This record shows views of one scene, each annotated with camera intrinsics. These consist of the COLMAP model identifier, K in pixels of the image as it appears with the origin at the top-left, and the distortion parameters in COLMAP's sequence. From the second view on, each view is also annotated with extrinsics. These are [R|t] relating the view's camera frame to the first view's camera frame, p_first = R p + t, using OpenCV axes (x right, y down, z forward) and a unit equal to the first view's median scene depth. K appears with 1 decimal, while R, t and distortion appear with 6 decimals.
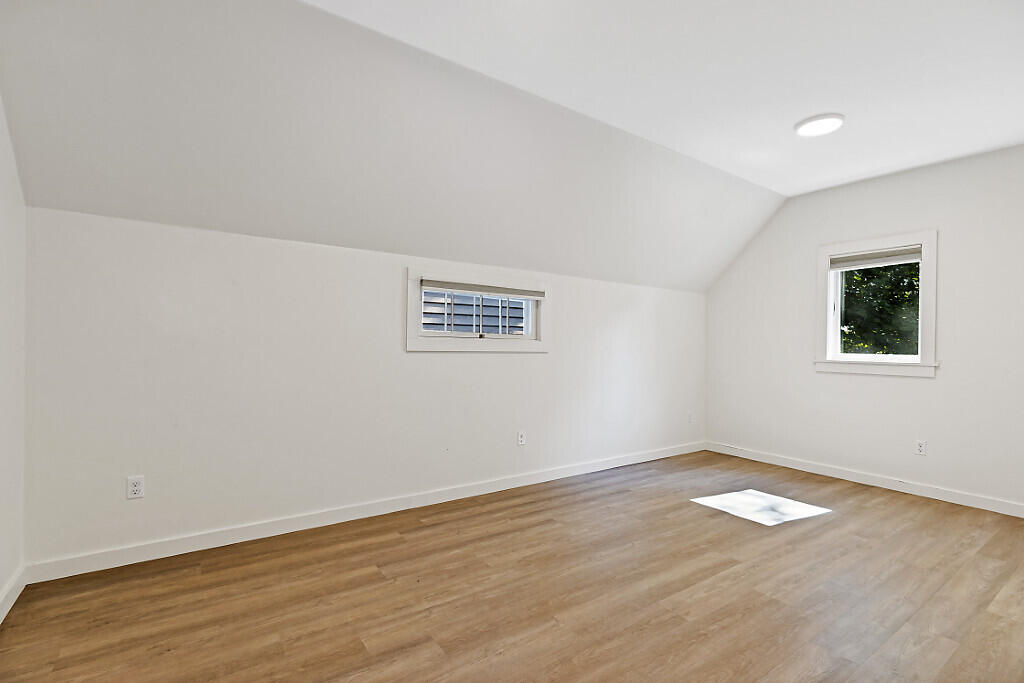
lens RADIAL K [[464.4, 0, 509.3], [0, 464.4, 339.6], [0, 0, 1]] dist [0.000694, -0.000313]
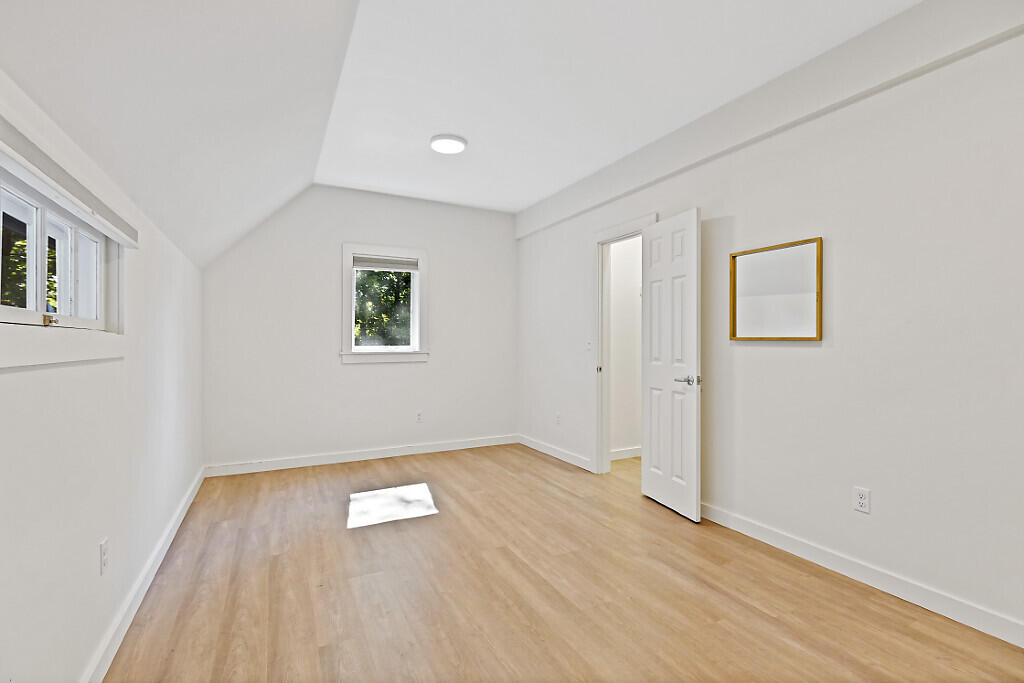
lens RADIAL K [[464.4, 0, 509.3], [0, 464.4, 339.6], [0, 0, 1]] dist [0.000694, -0.000313]
pose [[0.135999, -0.009641, 0.990662, -0.473809], [-0.005173, 0.999932, 0.010441, 0.003321], [-0.990695, -0.006544, 0.135940, 0.759543]]
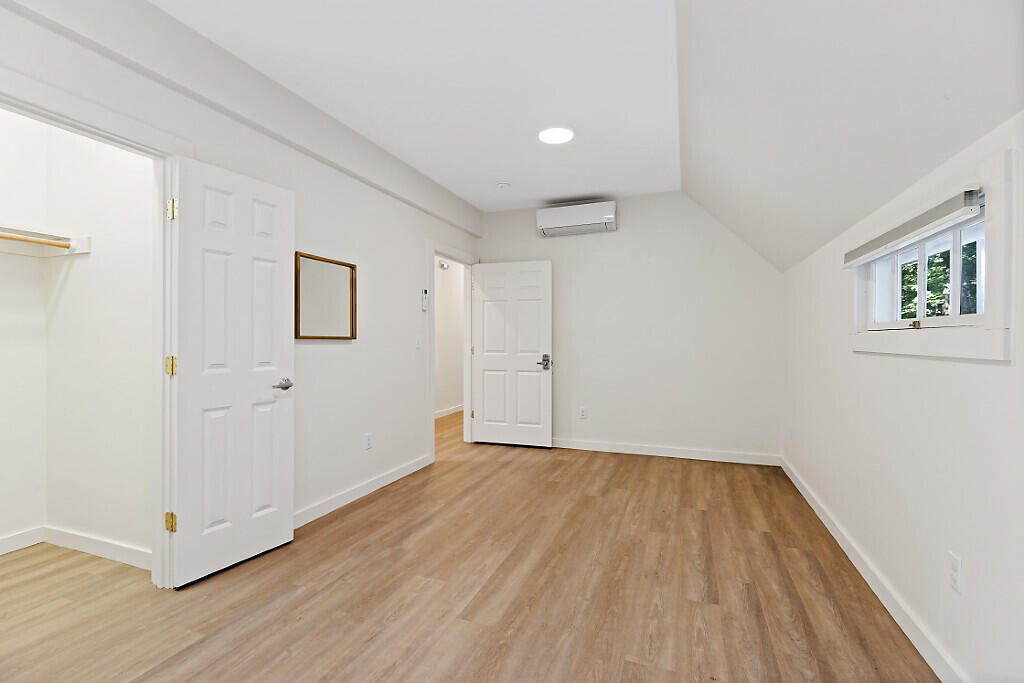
lens RADIAL K [[463.3, 0, 508.2], [0, 463.3, 345.4], [0, 0, 1]] dist [-0.000195, -0.000032]
pose [[-0.826536, -0.009197, -0.562808, 0.773547], [-0.008290, 0.999957, -0.004167, 0.027511], [0.562822, 0.001221, -0.826577, 1.498810]]
